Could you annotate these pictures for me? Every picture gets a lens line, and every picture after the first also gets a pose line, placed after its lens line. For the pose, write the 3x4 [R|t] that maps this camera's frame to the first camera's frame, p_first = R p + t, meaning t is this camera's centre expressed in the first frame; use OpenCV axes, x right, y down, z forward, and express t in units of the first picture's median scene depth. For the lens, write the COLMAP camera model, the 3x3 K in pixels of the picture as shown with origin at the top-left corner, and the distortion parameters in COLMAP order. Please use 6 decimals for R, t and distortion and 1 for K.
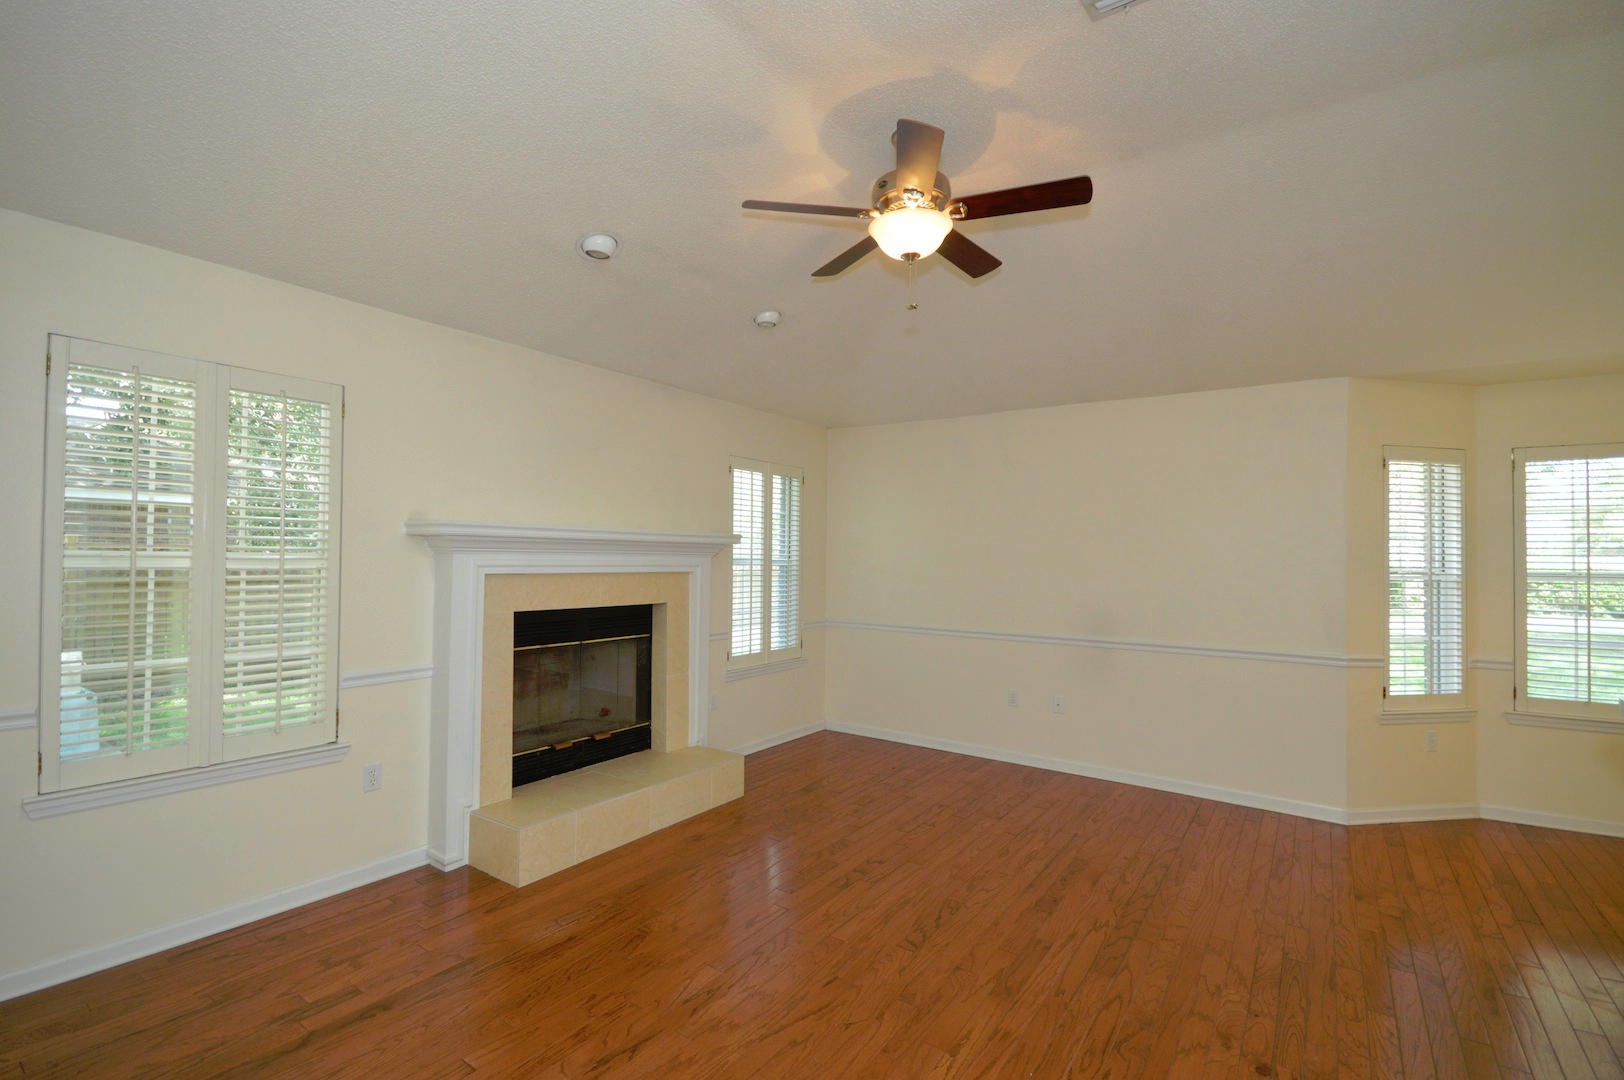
lens RADIAL K [[714.0, 0, 818.1], [0, 714.0, 557.7], [0, 0, 1]] dist [-0.004390, -0.000616]
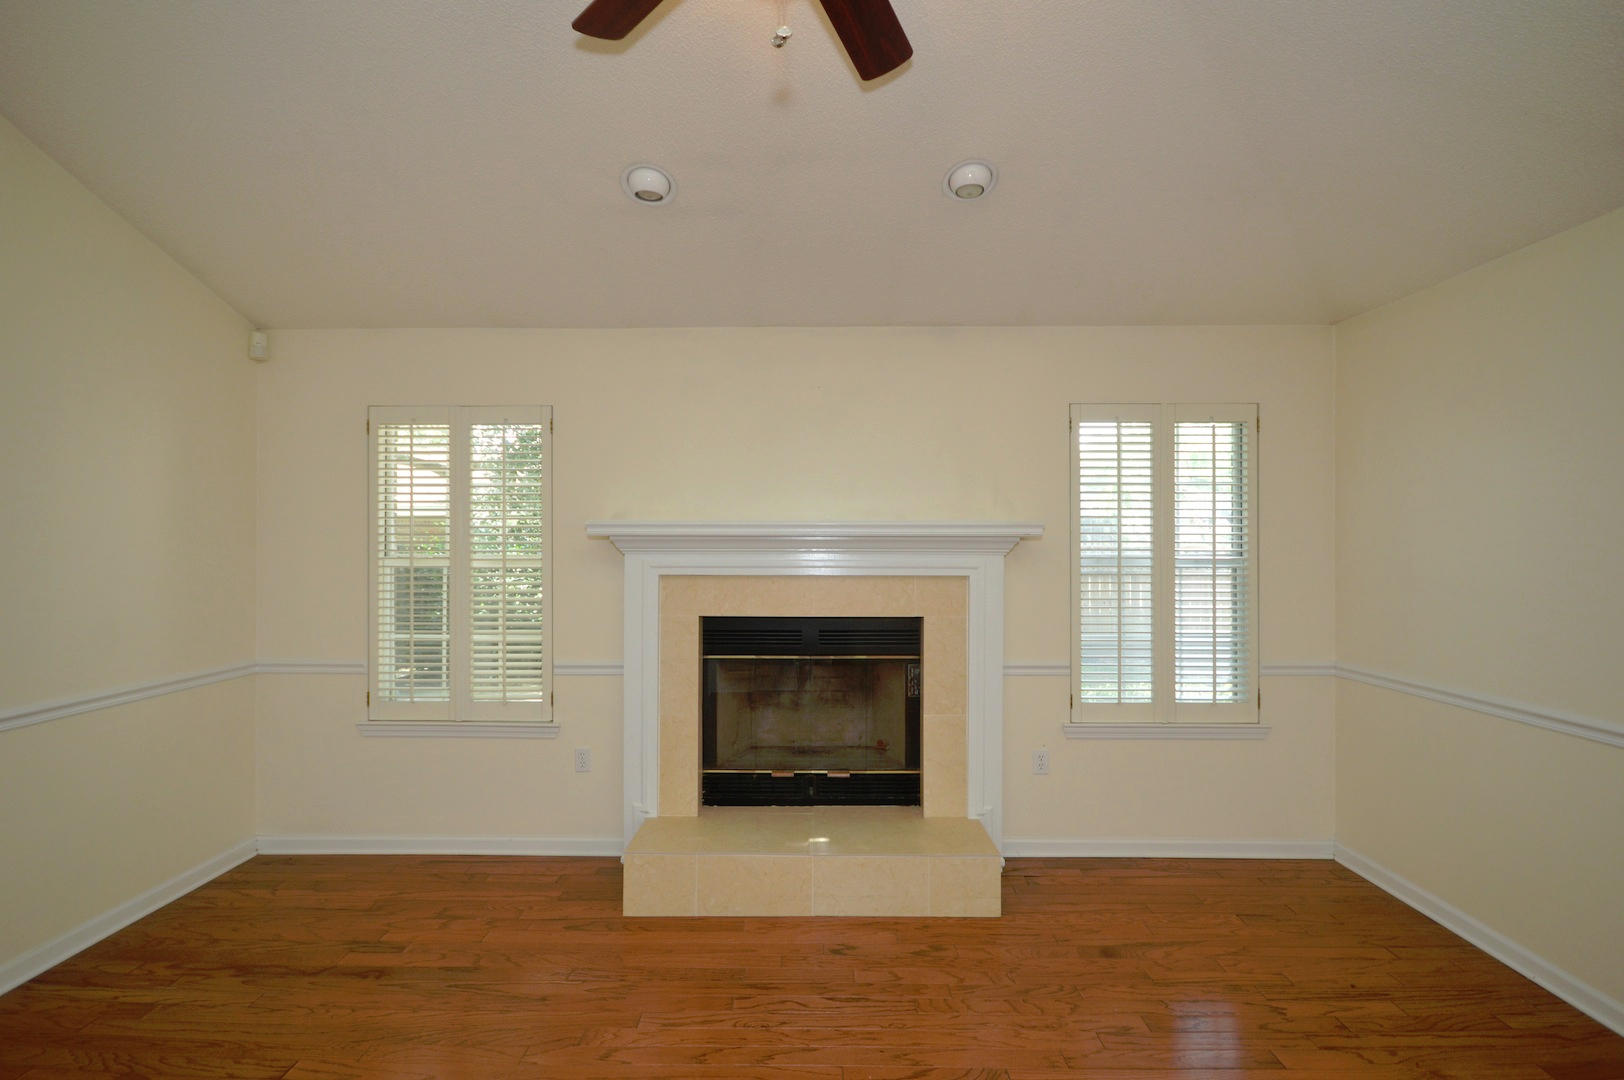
lens RADIAL K [[714.0, 0, 818.1], [0, 714.0, 557.7], [0, 0, 1]] dist [-0.004390, -0.000616]
pose [[0.566000, -0.003317, -0.824399, 0.386680], [0.004746, 0.999988, -0.000765, 0.001385], [0.824392, -0.003480, 0.566009, 0.549841]]
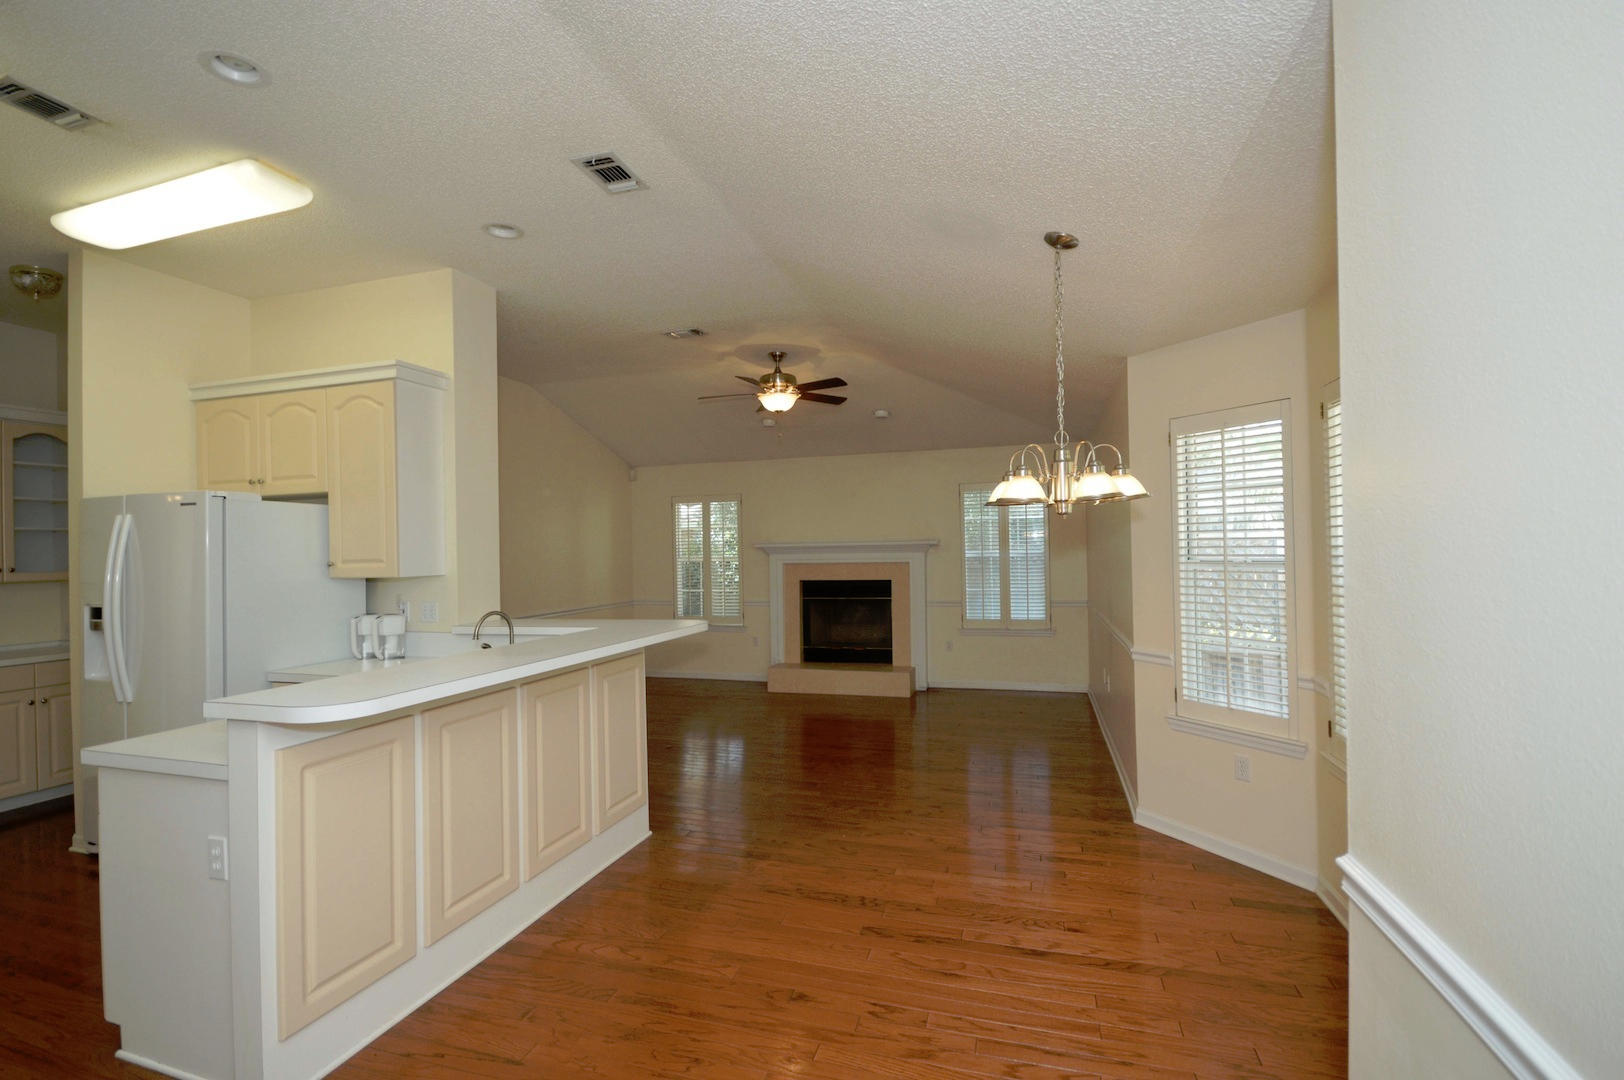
lens RADIAL K [[724.8, 0, 806.8], [0, 724.8, 545.8], [0, 0, 1]] dist [-0.003336, -0.000108]
pose [[0.311740, -0.024553, -0.949850, 1.585647], [0.019837, 0.999616, -0.019328, 0.011082], [0.949960, -0.012817, 0.312108, 0.287794]]
